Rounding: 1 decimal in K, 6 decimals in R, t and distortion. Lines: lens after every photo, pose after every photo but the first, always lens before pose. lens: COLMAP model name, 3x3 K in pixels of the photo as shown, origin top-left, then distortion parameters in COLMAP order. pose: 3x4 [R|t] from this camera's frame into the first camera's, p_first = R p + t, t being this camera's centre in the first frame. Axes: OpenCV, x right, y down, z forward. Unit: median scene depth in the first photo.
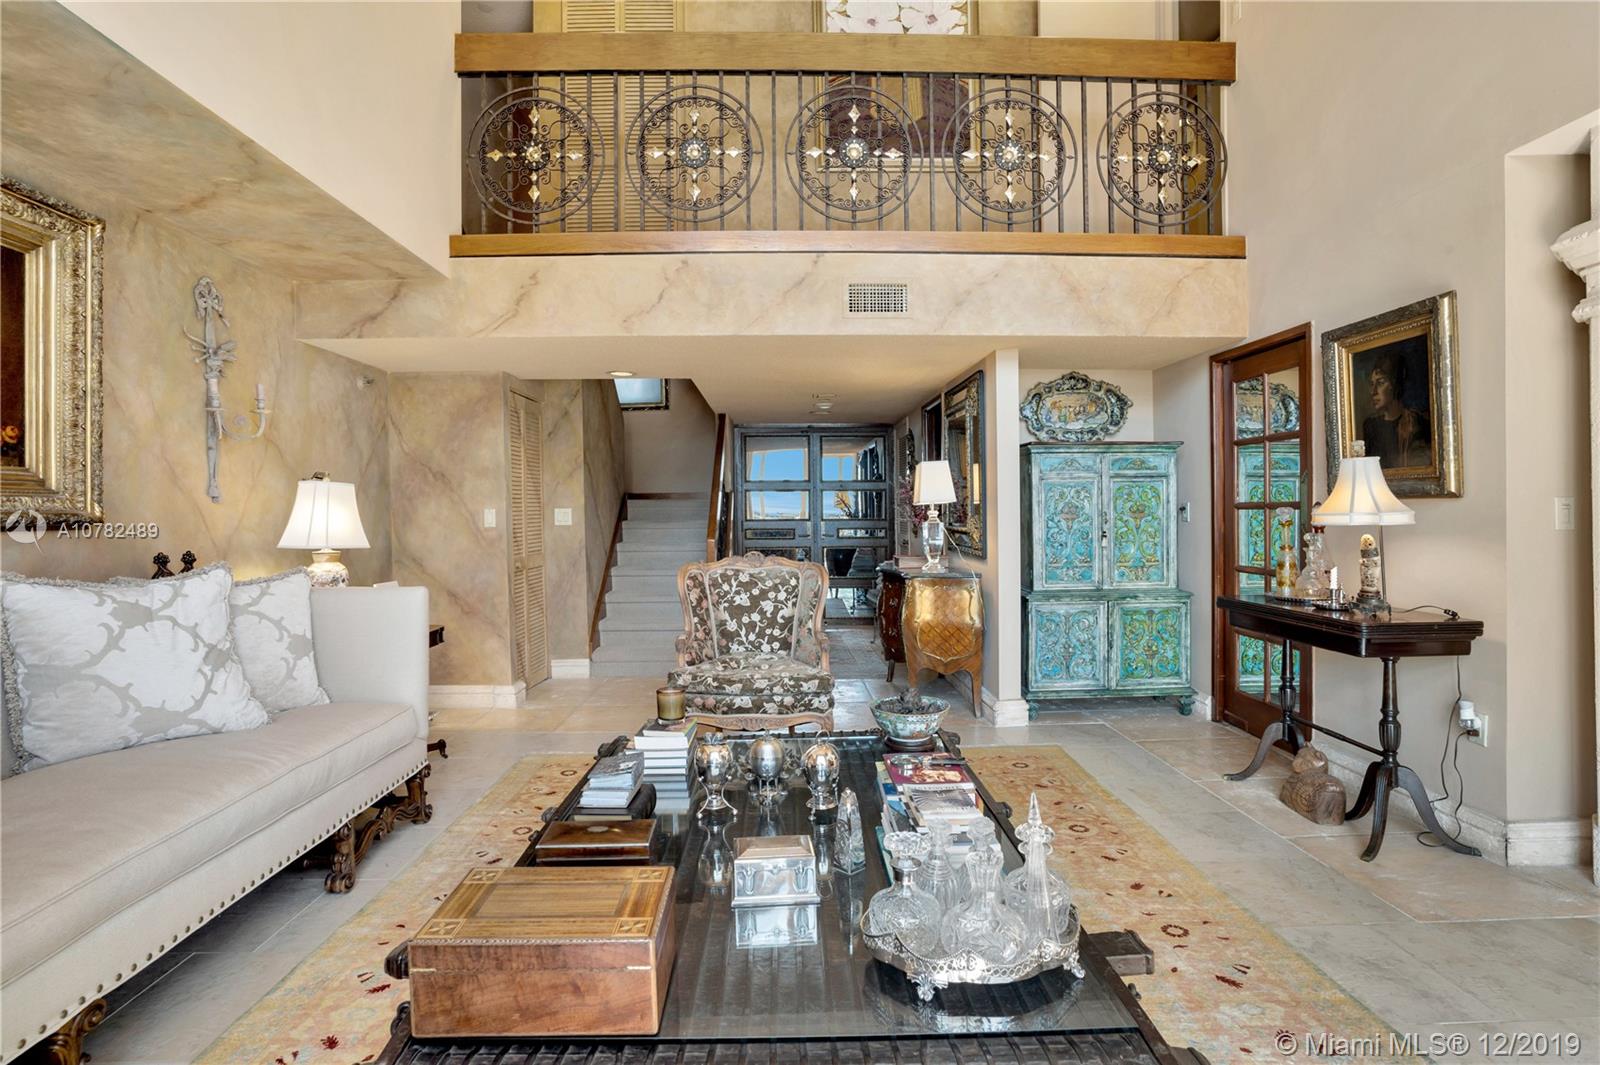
lens RADIAL K [[807.7, 0, 800.9], [0, 807.7, 520.5], [0, 0, 1]] dist [-0.072412, 0.031152]
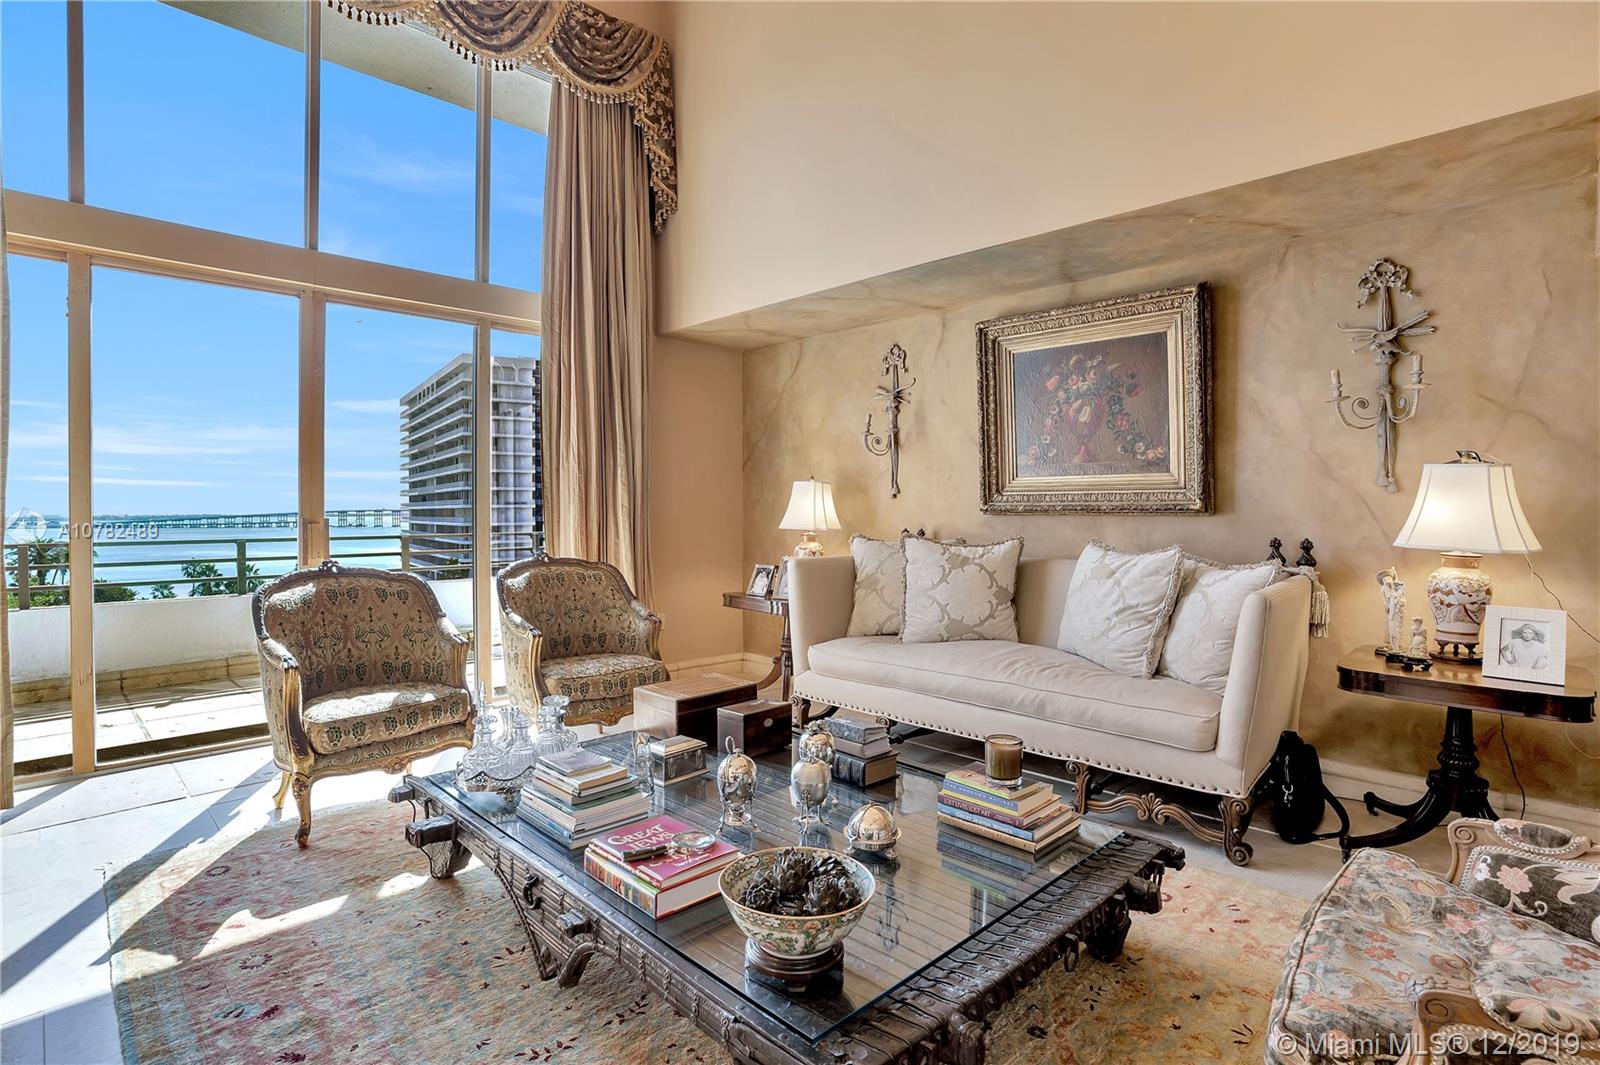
lens RADIAL K [[807.7, 0, 799.6], [0, 807.7, 510.2], [0, 0, 1]] dist [-0.072412, 0.031152]
pose [[-0.731554, 0.009753, -0.681713, 0.473409], [0.000654, 0.999907, 0.013605, -0.015922], [0.681783, 0.009507, -0.731493, 1.349720]]
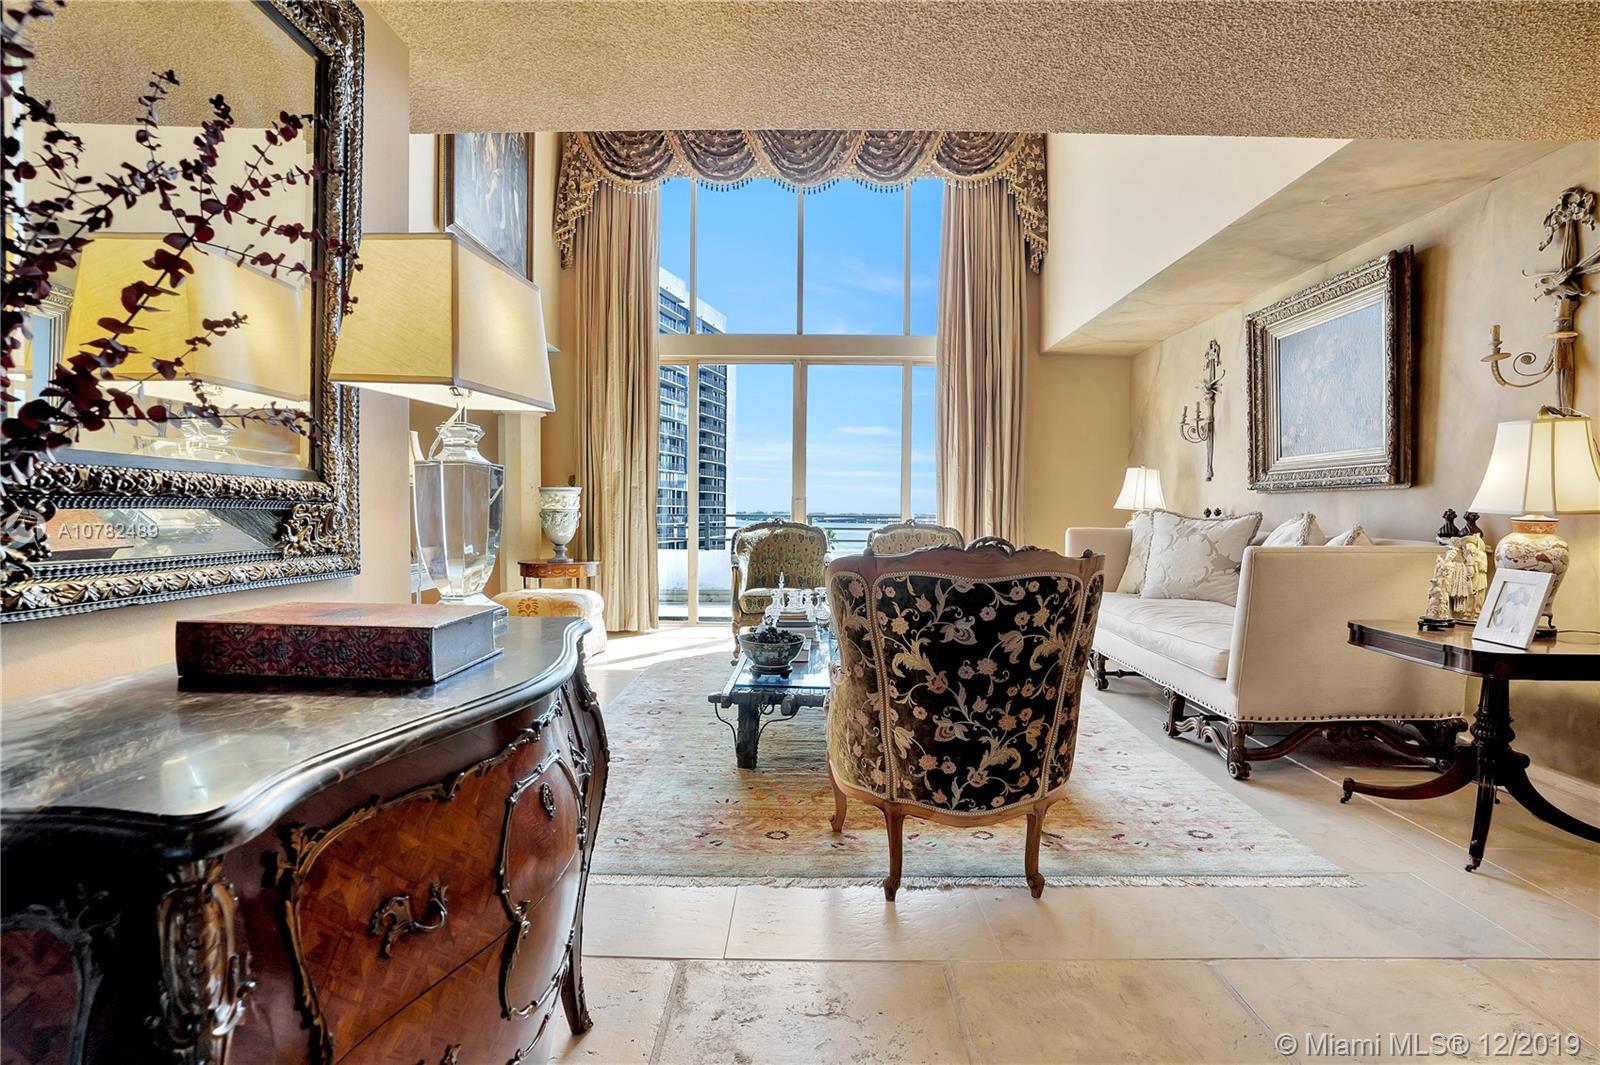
lens RADIAL K [[807.7, 0, 776.9], [0, 807.7, 549.3], [0, 0, 1]] dist [-0.072412, 0.031152]
pose [[-0.996934, -0.003474, 0.078165, 0.027095], [0.001131, 0.998270, 0.058789, 0.031234], [-0.078234, 0.058697, -0.995206, 2.147365]]
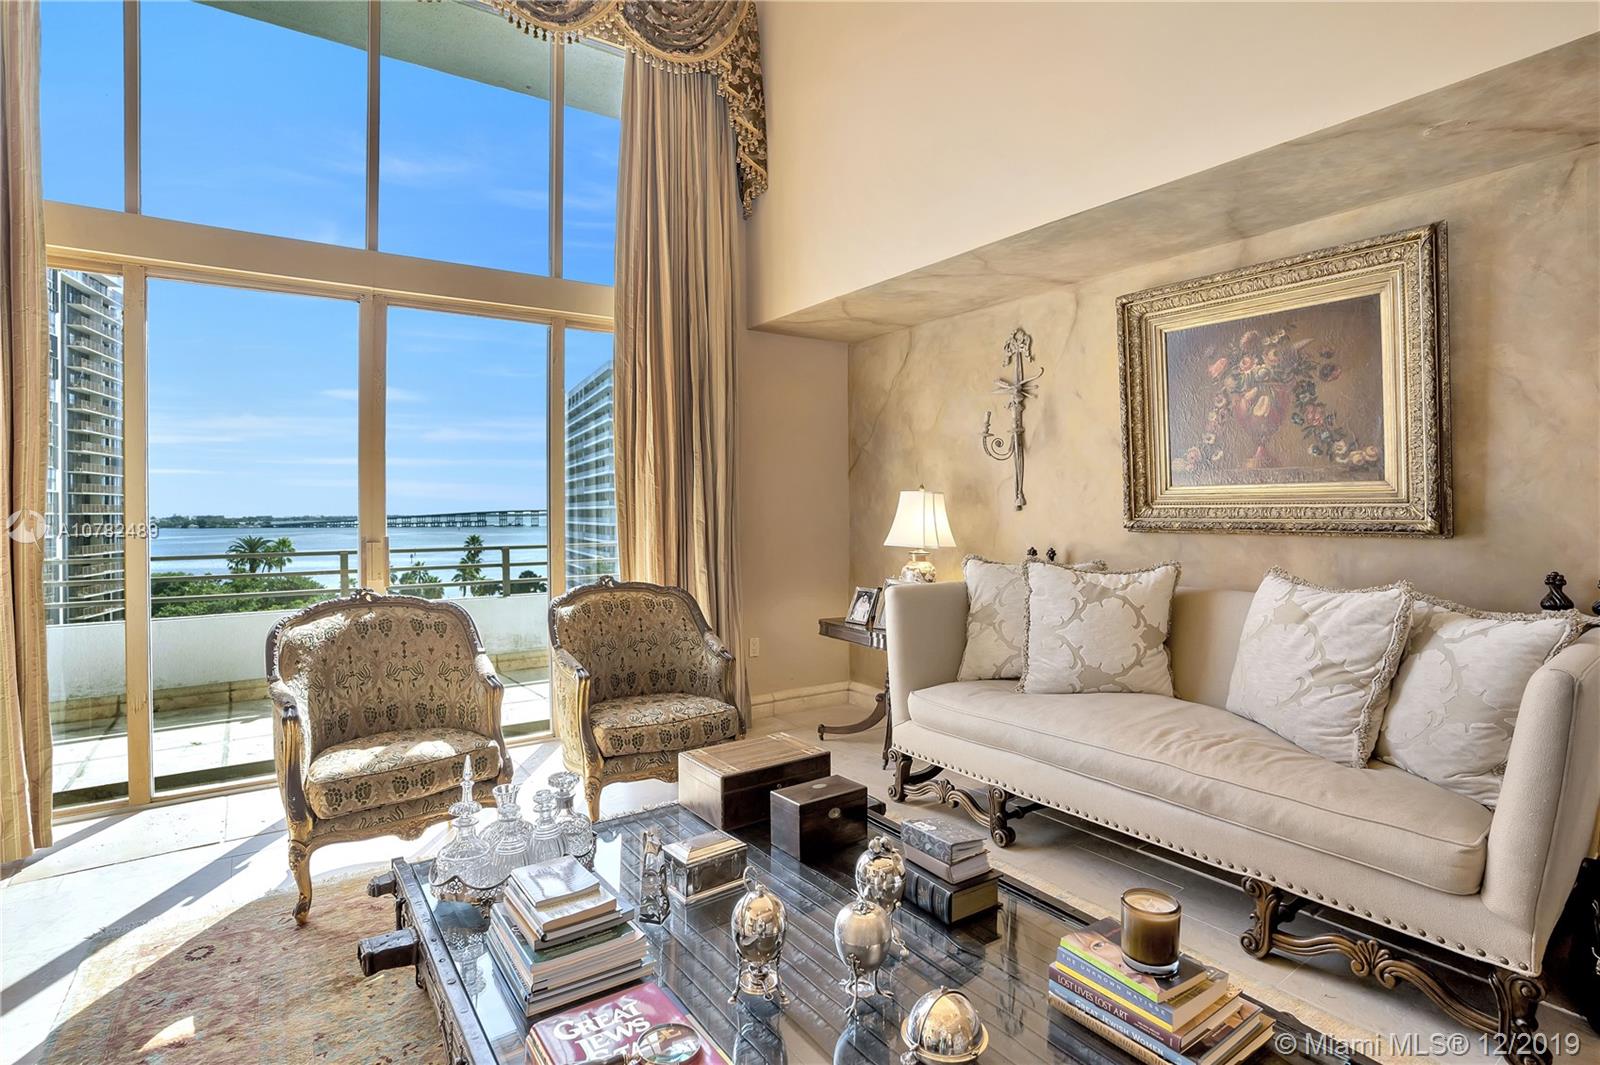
lens RADIAL K [[807.7, 0, 798.2], [0, 807.7, 506.6], [0, 0, 1]] dist [-0.072412, 0.031152]
pose [[-0.838397, 0.010995, -0.544949, 0.276290], [0.006715, 0.999929, 0.009845, -0.041416], [0.545019, 0.004594, -0.838411, 1.226108]]
